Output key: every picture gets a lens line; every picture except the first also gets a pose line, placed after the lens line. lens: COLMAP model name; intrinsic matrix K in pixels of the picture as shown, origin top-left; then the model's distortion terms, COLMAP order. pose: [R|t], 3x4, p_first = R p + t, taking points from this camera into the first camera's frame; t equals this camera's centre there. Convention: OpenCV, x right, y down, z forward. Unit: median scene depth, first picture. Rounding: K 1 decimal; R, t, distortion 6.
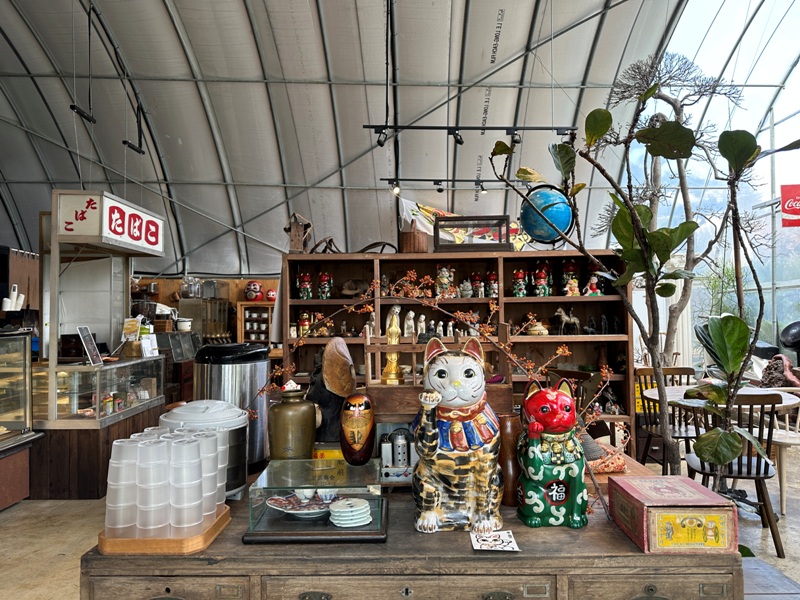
lens RADIAL K [[546.8, 0, 403.5], [0, 546.8, 302.5], [0, 0, 1]] dist [0.006824, -0.003194]
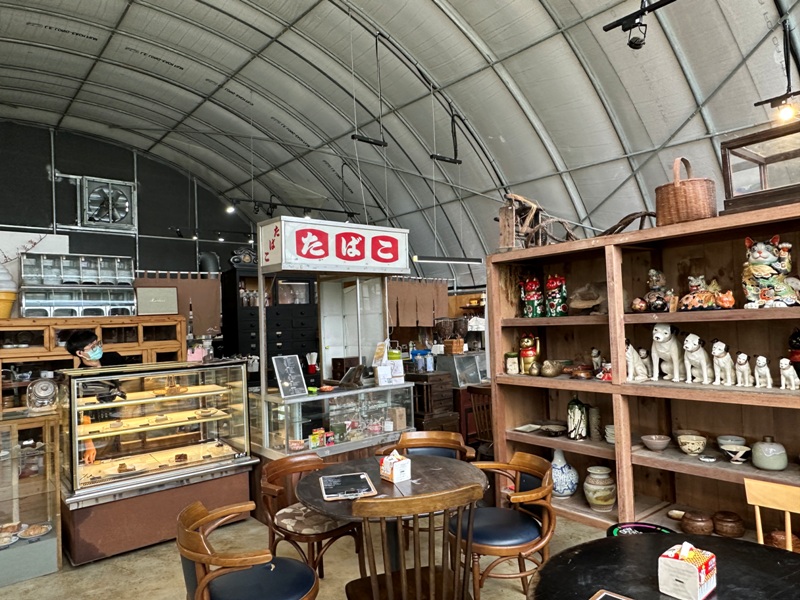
lens RADIAL K [[529.7, 0, 399.4], [0, 529.7, 300.8], [0, 0, 1]] dist [-0.000208, -0.001346]
pose [[0.612789, -0.049594, -0.788689, 0.168360], [0.047647, 0.998532, -0.025769, -0.011861], [0.788809, -0.021787, 0.614252, 0.324998]]
